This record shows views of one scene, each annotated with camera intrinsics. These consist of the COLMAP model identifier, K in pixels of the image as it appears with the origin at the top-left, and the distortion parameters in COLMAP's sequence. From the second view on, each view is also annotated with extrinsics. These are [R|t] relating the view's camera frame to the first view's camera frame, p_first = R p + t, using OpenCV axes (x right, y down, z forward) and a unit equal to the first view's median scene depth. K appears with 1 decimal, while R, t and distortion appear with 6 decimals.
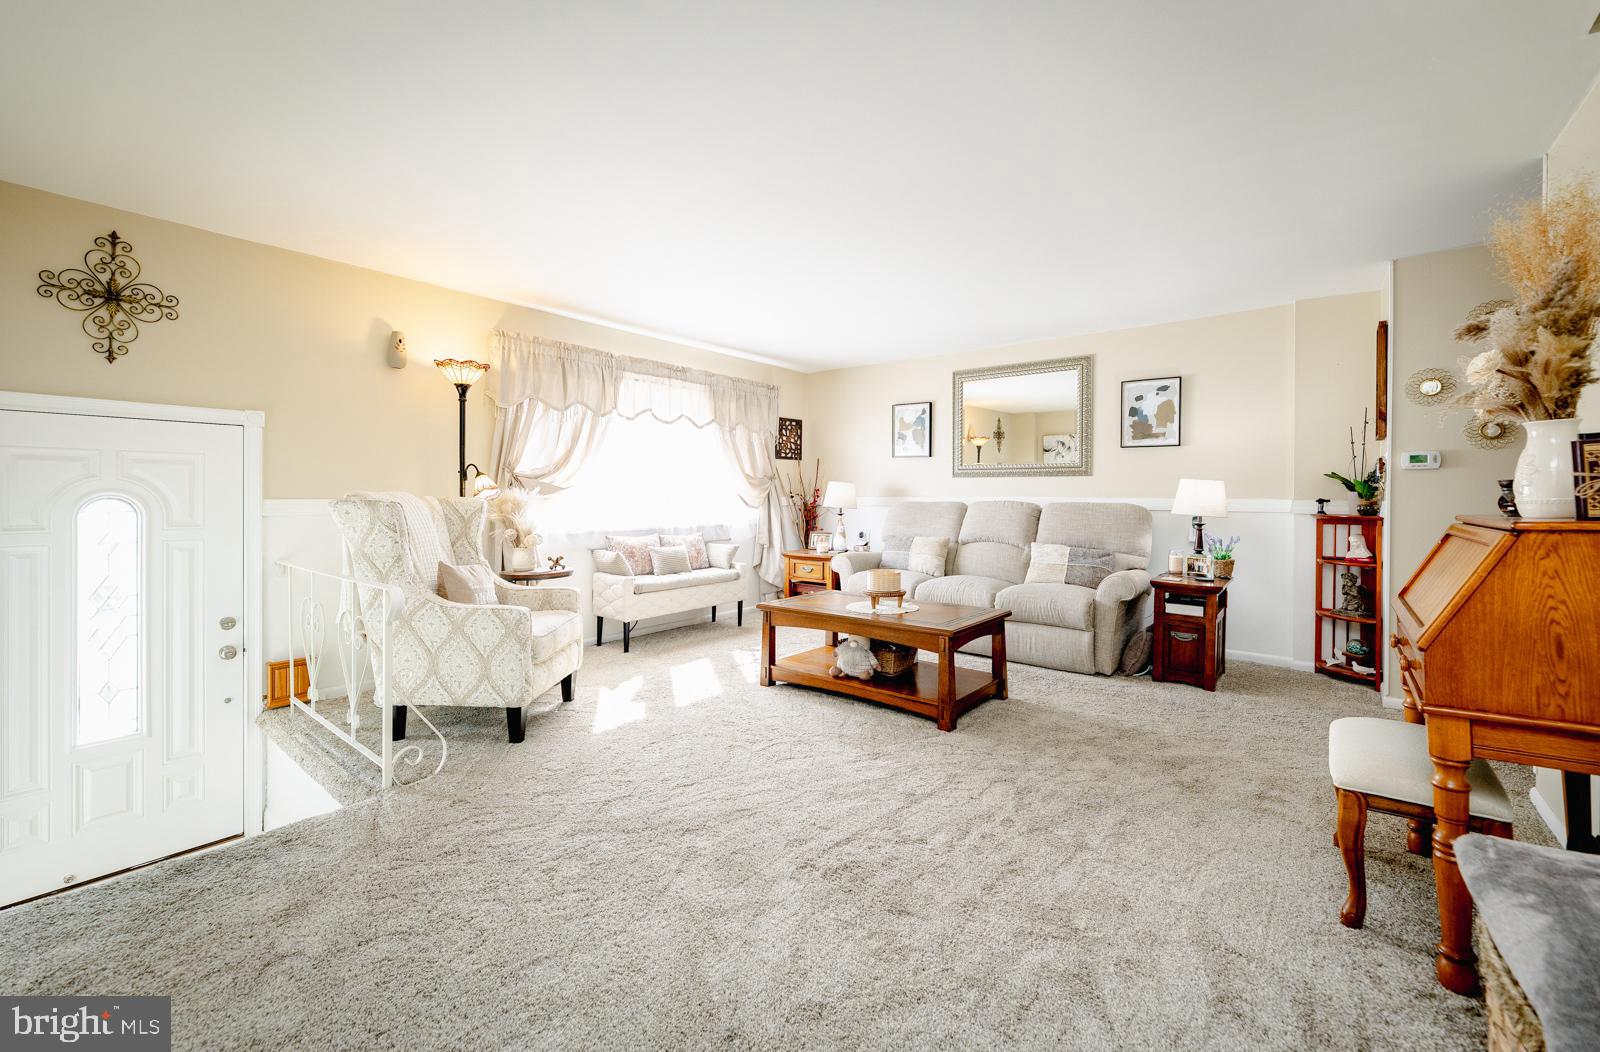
lens RADIAL K [[652.3, 0, 800.6], [0, 652.3, 496.9], [0, 0, 1]] dist [-0.000761, -0.000096]
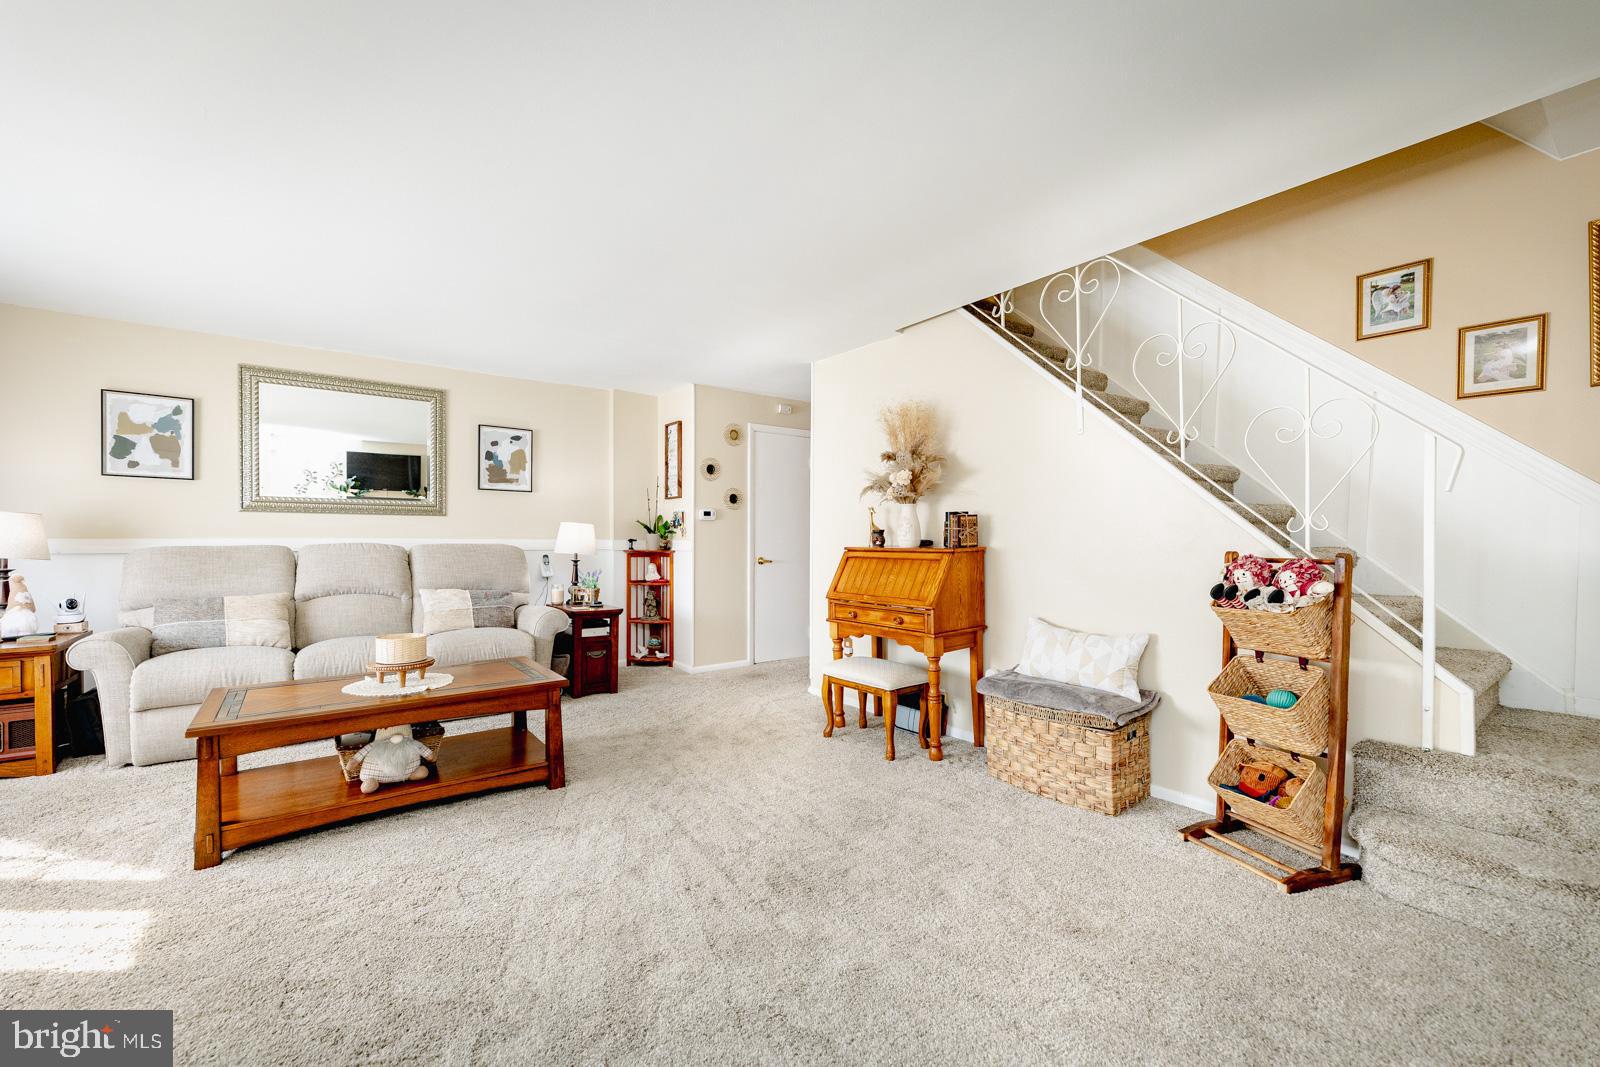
lens RADIAL K [[644.9, 0, 799.5], [0, 644.9, 546.7], [0, 0, 1]] dist [0.000269, -0.000043]
pose [[0.251514, -0.017619, 0.967693, -0.424803], [0.001376, 0.999840, 0.017847, -0.004261], [-0.967853, -0.003157, 0.251498, 0.312235]]
